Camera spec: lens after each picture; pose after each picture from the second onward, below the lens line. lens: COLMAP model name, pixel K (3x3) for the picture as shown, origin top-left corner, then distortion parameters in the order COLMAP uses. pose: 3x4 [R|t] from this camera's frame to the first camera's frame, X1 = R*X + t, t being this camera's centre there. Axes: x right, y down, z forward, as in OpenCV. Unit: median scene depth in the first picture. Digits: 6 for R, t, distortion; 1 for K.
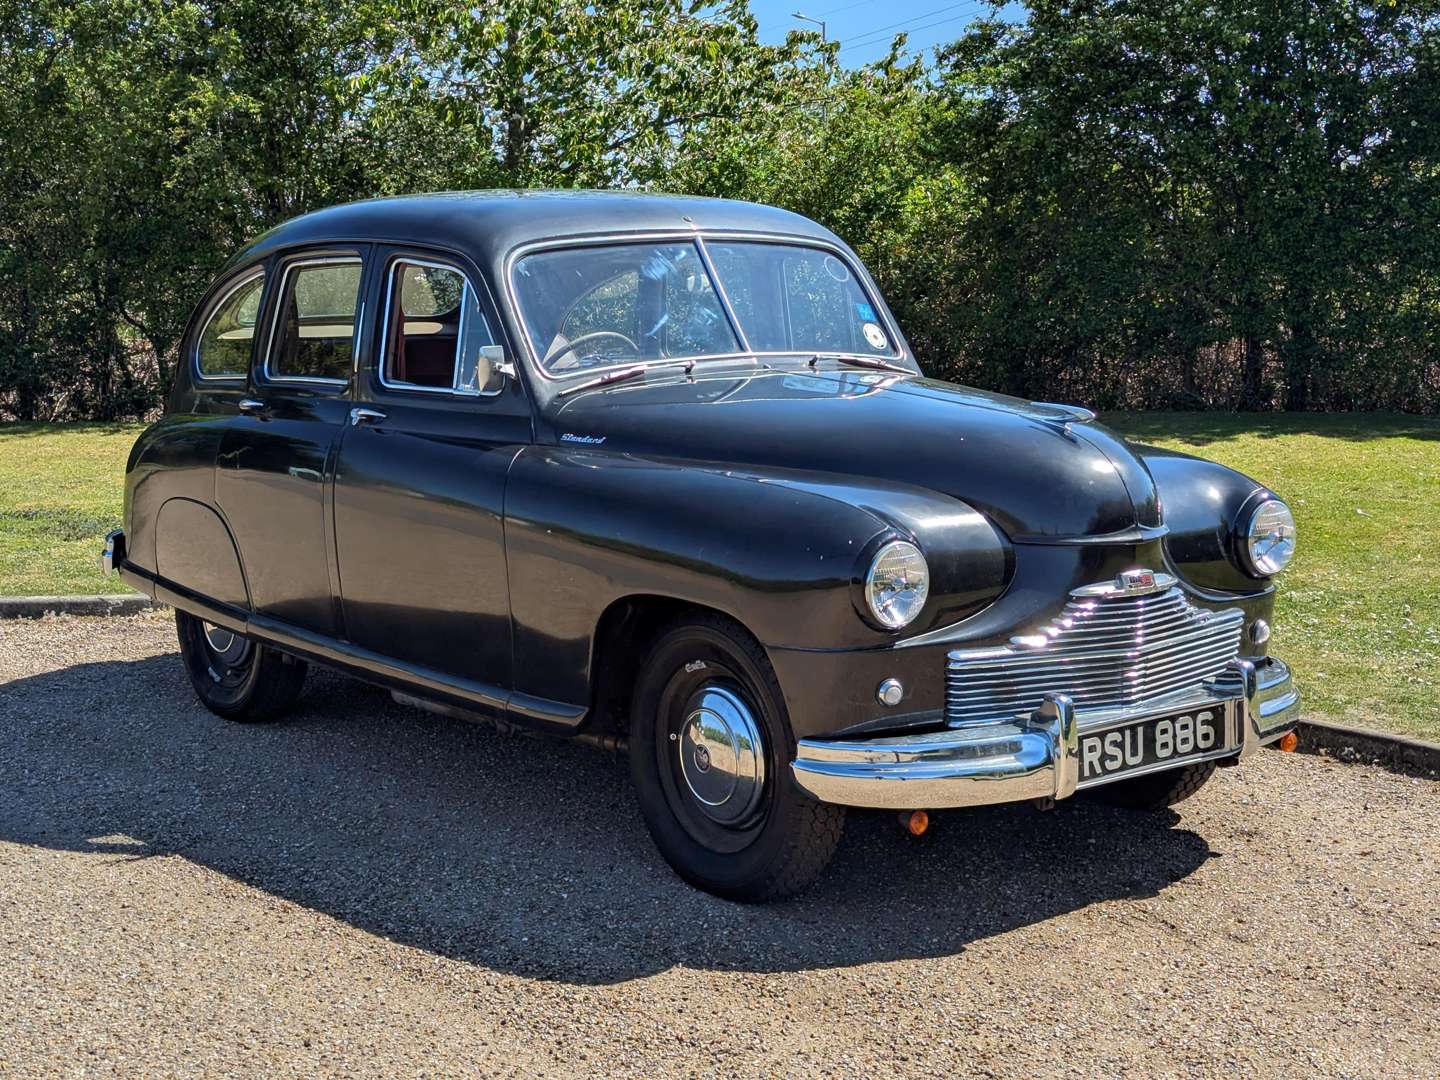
lens RADIAL K [[2098.3, 0, 689.6], [0, 2098.3, 547.1], [0, 0, 1]] dist [0.060041, -0.114065]
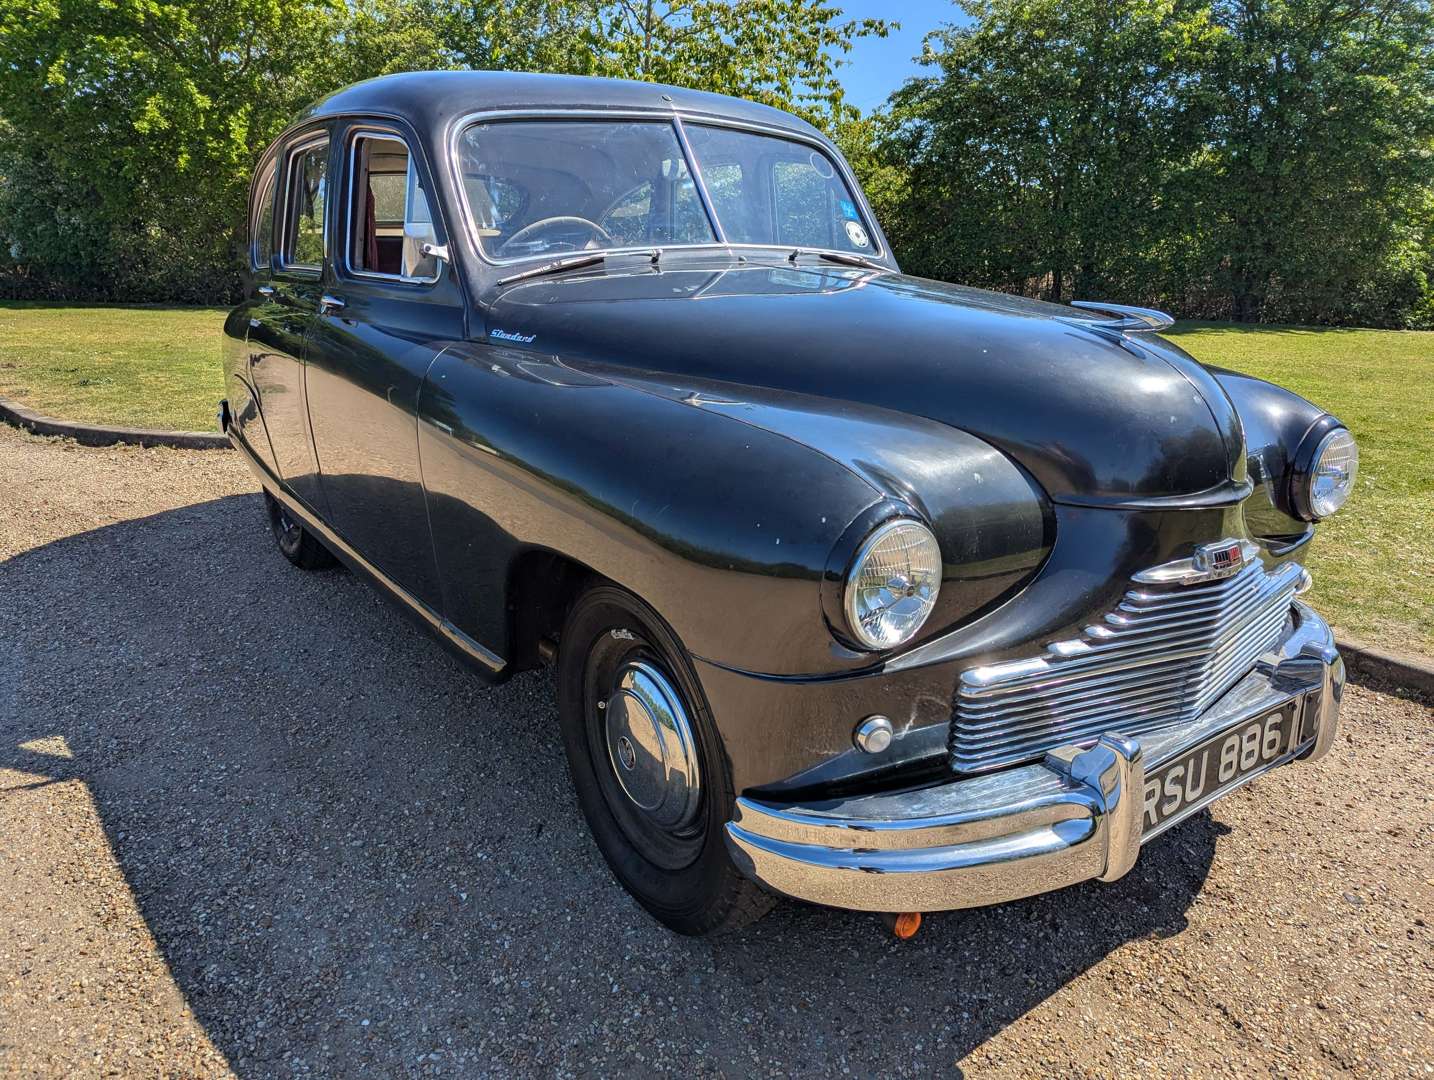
lens RADIAL K [[989.3, 0, 717.0], [0, 989.3, 540.0], [0, 0, 1]] dist [0.034070, -0.018907]
pose [[0.999302, 0.025910, -0.026902, 0.047818], [-0.021186, 0.986388, 0.163063, -0.040344], [0.030760, -0.162380, 0.986249, 0.639918]]
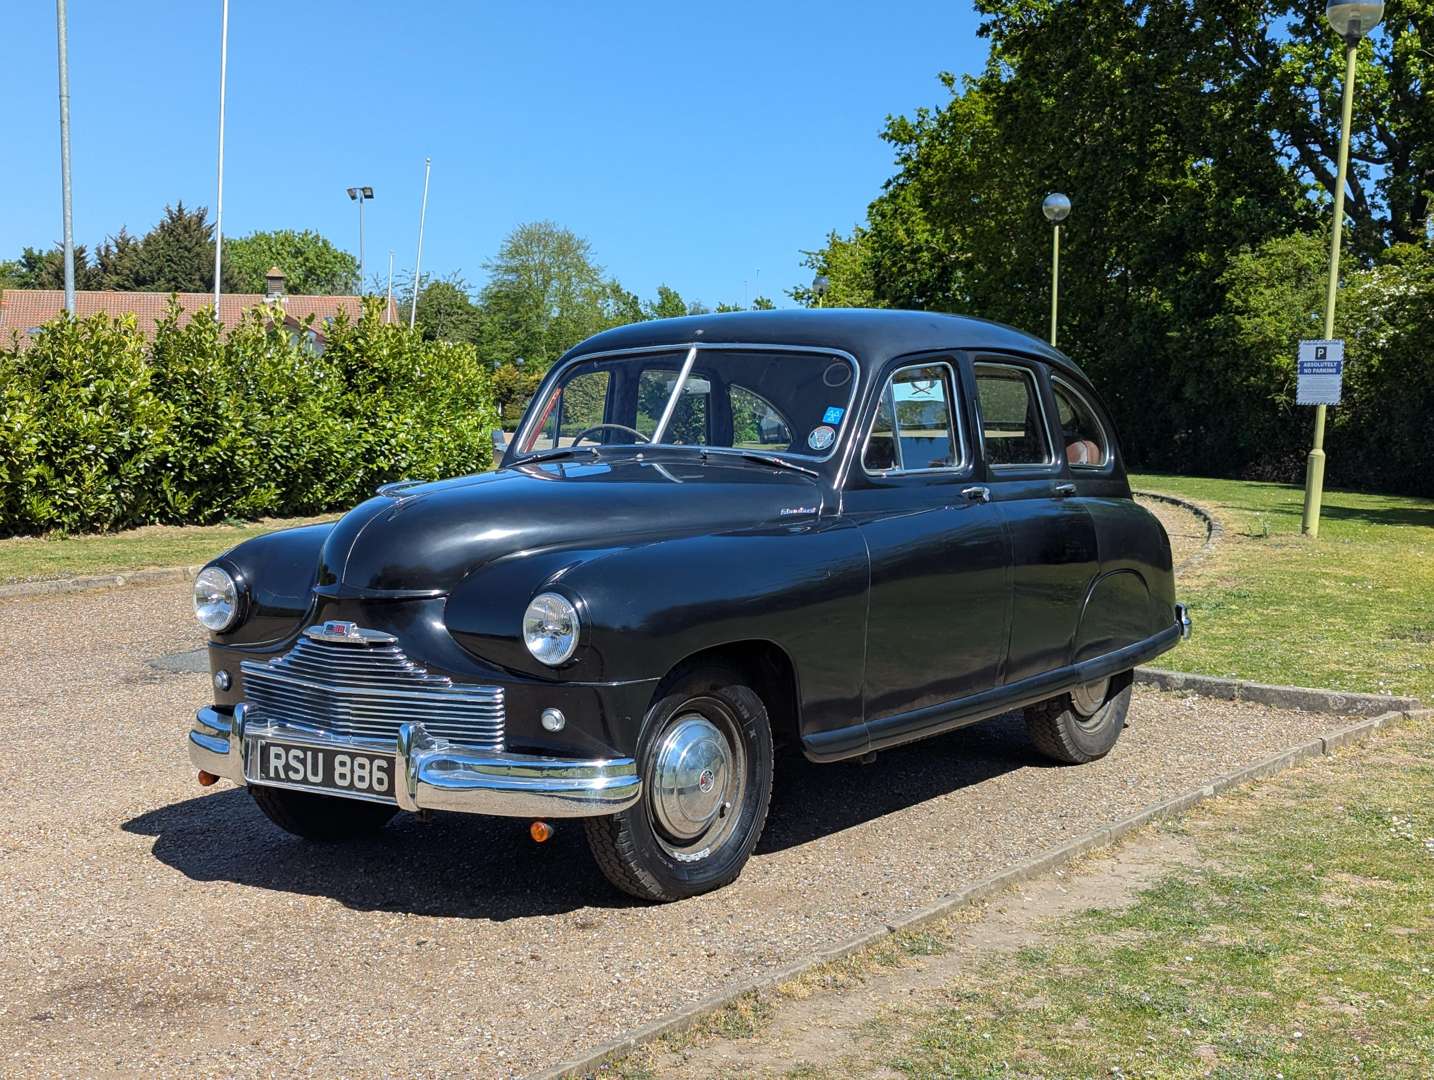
lens RADIAL K [[2089.6, 0, 686.7], [0, 2089.6, 547.0], [0, 0, 1]] dist [0.060041, -0.114065]
pose [[0.285539, 0.075744, -0.955369, 1.352959], [-0.129486, 0.990780, 0.039851, -0.100452], [0.949579, 0.112328, 0.292714, 0.811550]]
